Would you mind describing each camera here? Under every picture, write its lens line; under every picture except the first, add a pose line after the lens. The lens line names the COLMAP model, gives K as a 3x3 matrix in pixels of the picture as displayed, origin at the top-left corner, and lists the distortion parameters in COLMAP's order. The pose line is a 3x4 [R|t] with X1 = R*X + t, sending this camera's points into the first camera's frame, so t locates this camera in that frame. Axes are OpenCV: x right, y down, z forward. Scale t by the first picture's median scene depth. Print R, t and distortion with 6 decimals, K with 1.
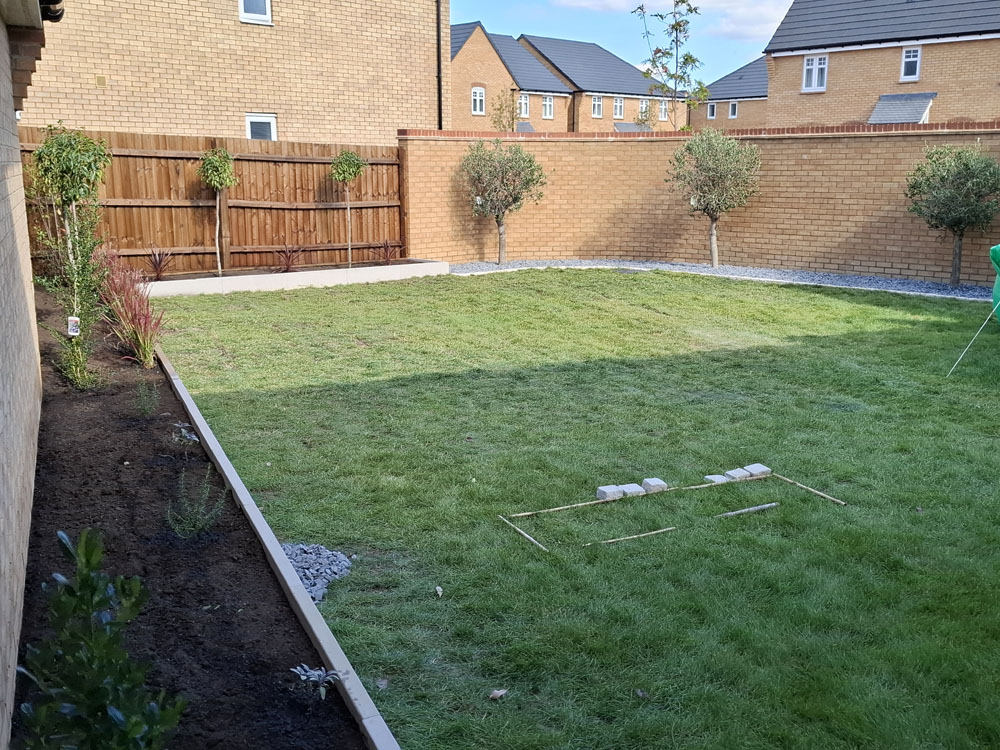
lens RADIAL K [[993.1, 0, 507.6], [0, 993.1, 371.3], [0, 0, 1]] dist [0.098517, 0.000000]
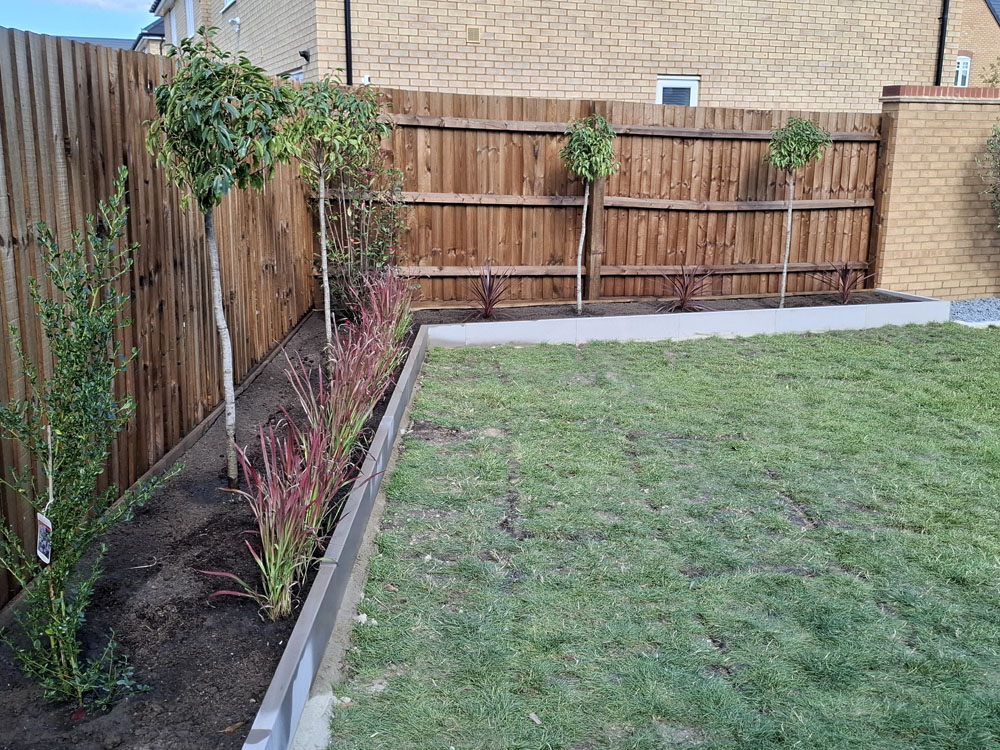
lens RADIAL K [[993.1, 0, 505.5], [0, 993.1, 380.1], [0, 0, 1]] dist [0.098517, 0.000000]
pose [[0.913780, 0.098792, -0.394012, -0.062783], [-0.091905, 0.995104, 0.036362, -0.063497], [0.395675, 0.002985, 0.918386, 0.344299]]
